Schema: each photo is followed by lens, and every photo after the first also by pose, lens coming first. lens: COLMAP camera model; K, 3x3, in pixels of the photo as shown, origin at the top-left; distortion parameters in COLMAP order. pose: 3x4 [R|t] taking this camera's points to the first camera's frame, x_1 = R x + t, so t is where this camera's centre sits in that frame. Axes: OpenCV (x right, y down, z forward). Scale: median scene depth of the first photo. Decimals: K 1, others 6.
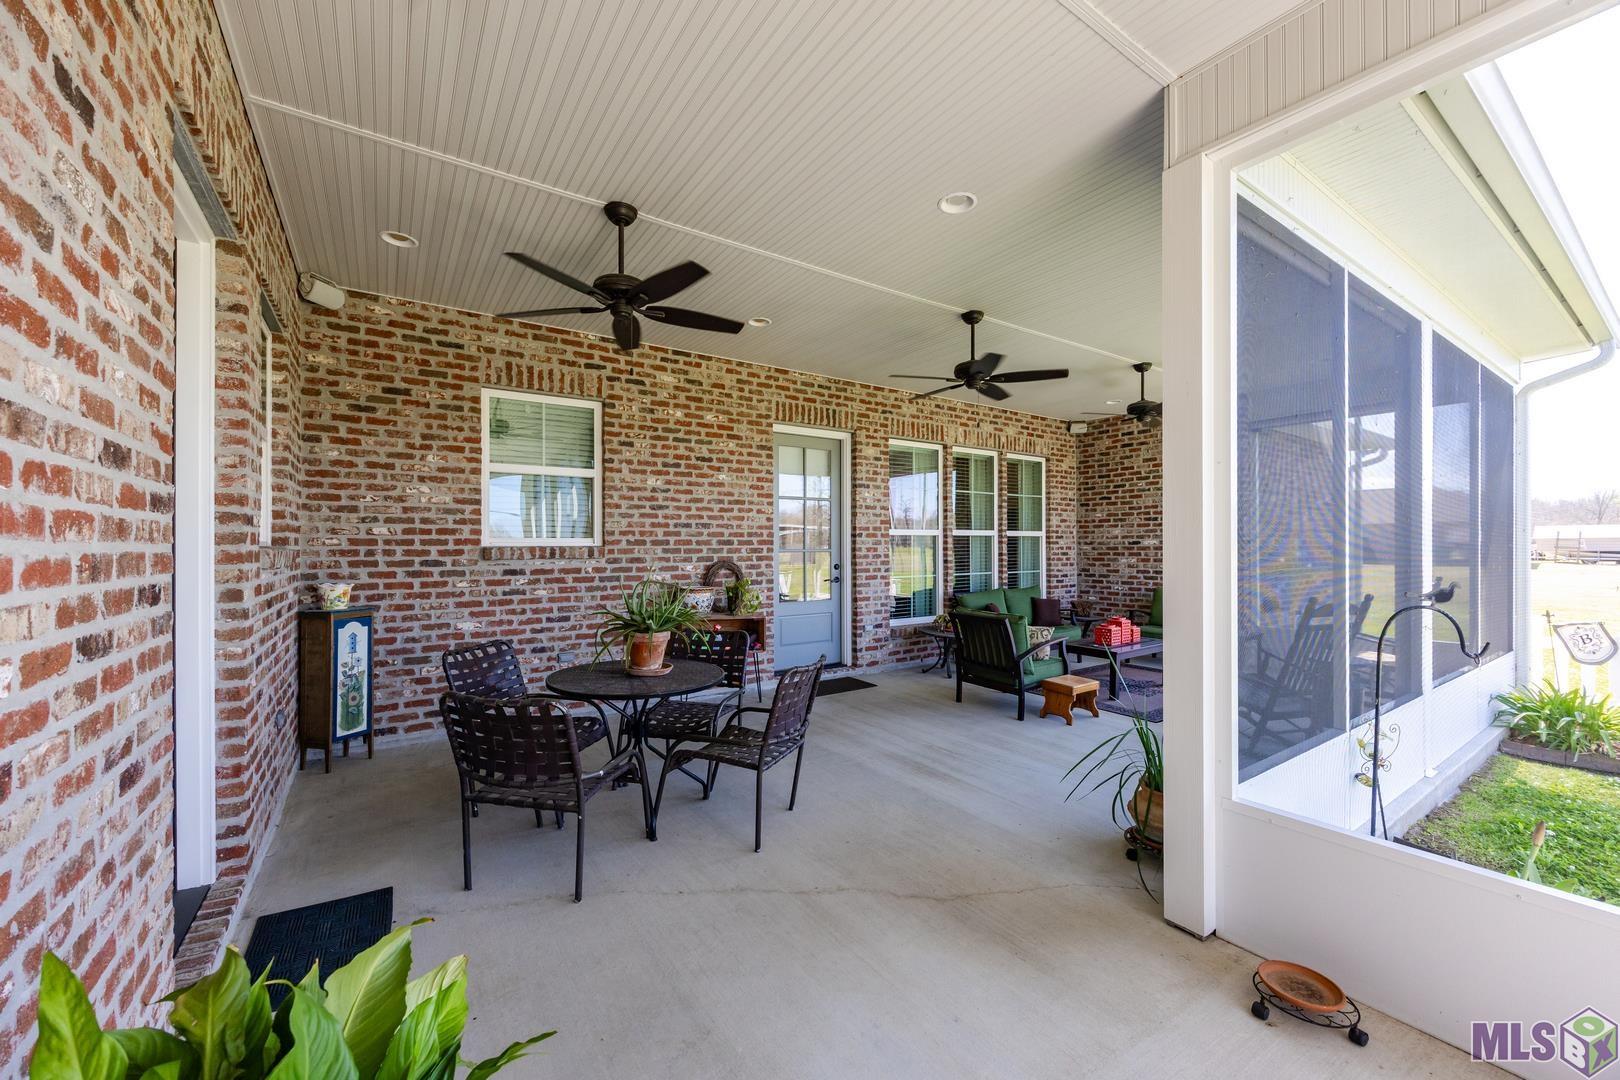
lens RADIAL K [[627.4, 0, 807.6], [0, 627.4, 542.1], [0, 0, 1]] dist [-0.006384, -0.000299]
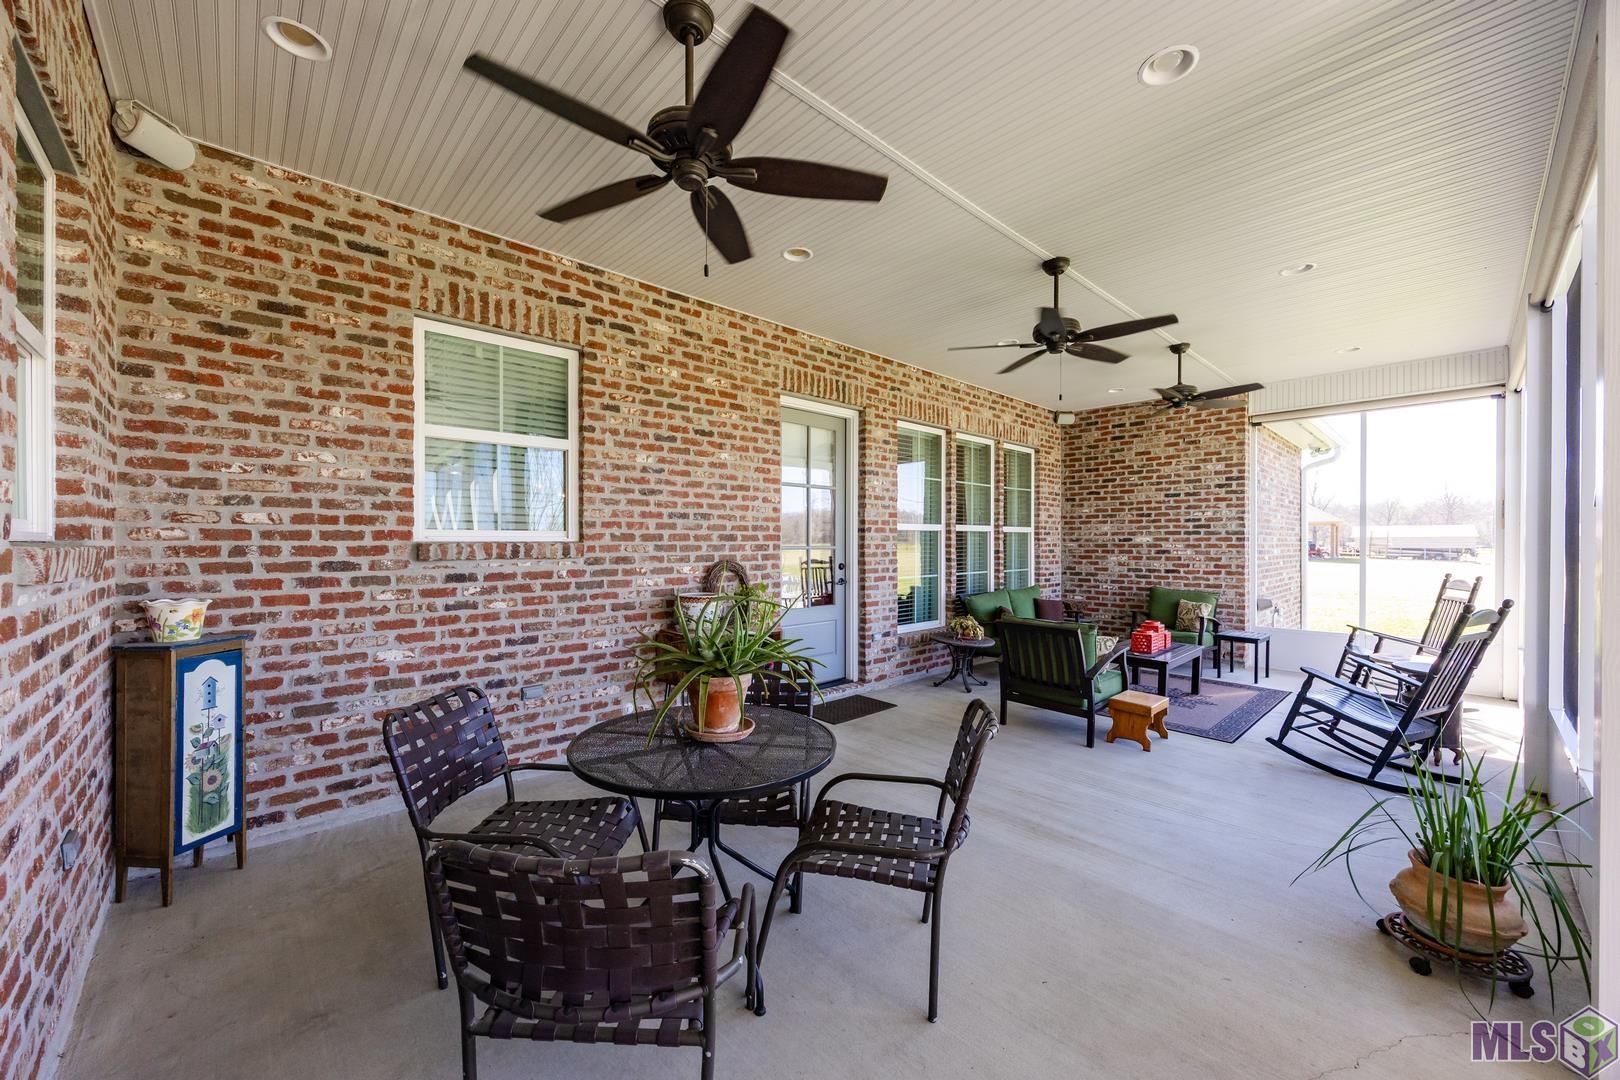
lens RADIAL K [[627.4, 0, 812.8], [0, 627.4, 541.6], [0, 0, 1]] dist [-0.006384, -0.000299]
pose [[0.988698, 0.003917, 0.149869, -0.174691], [-0.004922, 0.999968, 0.006337, 0.000163], [-0.149840, -0.007004, 0.988686, 0.227449]]
